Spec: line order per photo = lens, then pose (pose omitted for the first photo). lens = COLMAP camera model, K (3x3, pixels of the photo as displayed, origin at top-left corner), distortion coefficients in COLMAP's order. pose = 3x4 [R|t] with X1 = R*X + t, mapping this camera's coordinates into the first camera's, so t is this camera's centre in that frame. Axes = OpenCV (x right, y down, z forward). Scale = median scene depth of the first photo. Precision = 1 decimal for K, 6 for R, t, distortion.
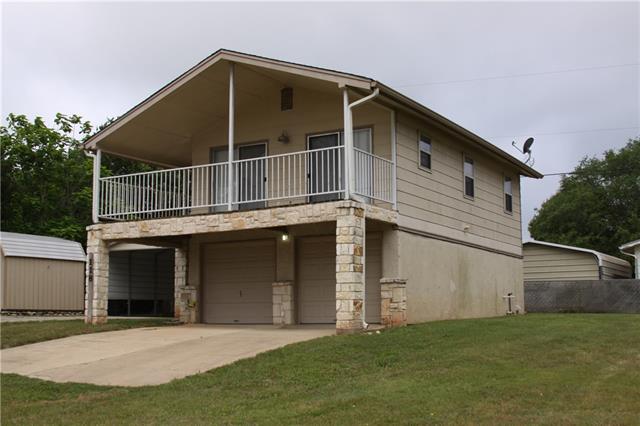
lens RADIAL K [[828.3, 0, 322.6], [0, 828.3, 212.9], [0, 0, 1]] dist [-0.136462, 0.000000]
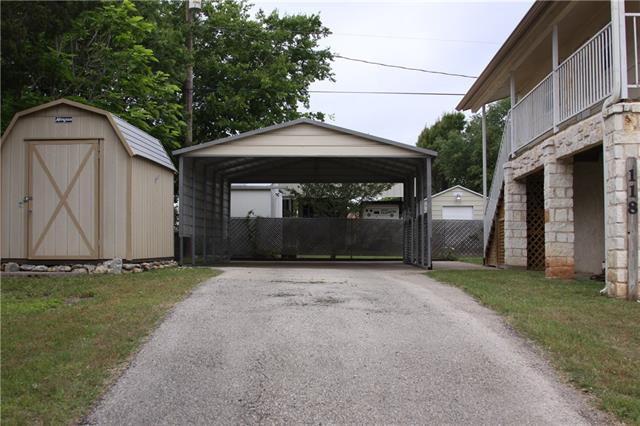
lens RADIAL K [[828.3, 0, 316.8], [0, 828.3, 215.4], [0, 0, 1]] dist [-0.136462, 0.000000]
pose [[0.884280, 0.027792, 0.466129, -0.739190], [-0.067931, 0.995264, 0.069528, 0.067639], [-0.461989, -0.093146, 0.881981, 0.695939]]
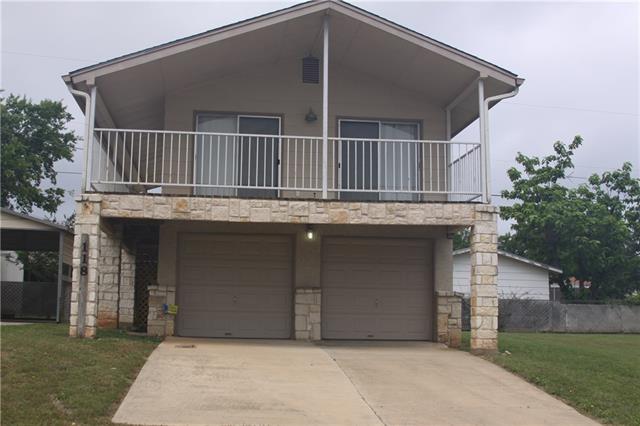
lens RADIAL K [[828.3, 0, 318.3], [0, 828.3, 216.3], [0, 0, 1]] dist [-0.136462, 0.000000]
pose [[0.797404, 0.098316, 0.595382, -0.580082], [-0.098180, 0.994630, -0.032750, 0.040138], [-0.595405, -0.032340, 0.802775, 0.355790]]
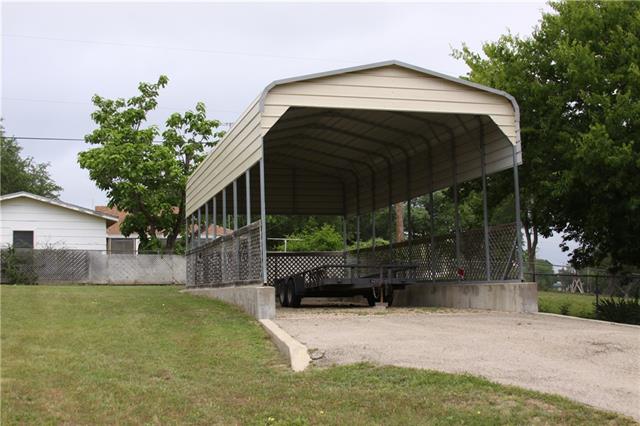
lens RADIAL K [[828.3, 0, 319.6], [0, 828.3, 213.3], [0, 0, 1]] dist [-0.136462, 0.000000]
pose [[0.703424, 0.058202, 0.708384, -0.322163], [-0.084352, 0.996434, 0.001893, 0.022282], [-0.705748, -0.061085, 0.705825, 0.200096]]
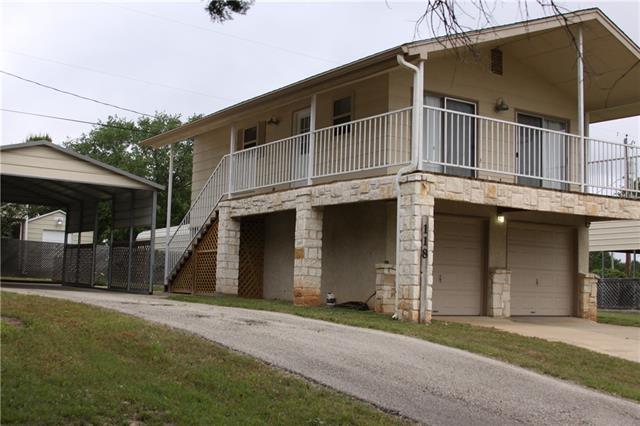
lens RADIAL K [[828.3, 0, 319.2], [0, 828.3, 210.8], [0, 0, 1]] dist [-0.136462, 0.000000]
pose [[0.461687, 0.101769, 0.881186, -0.986295], [-0.151352, 0.987867, -0.034791, 0.087858], [-0.874035, -0.117307, 0.471488, 0.818305]]
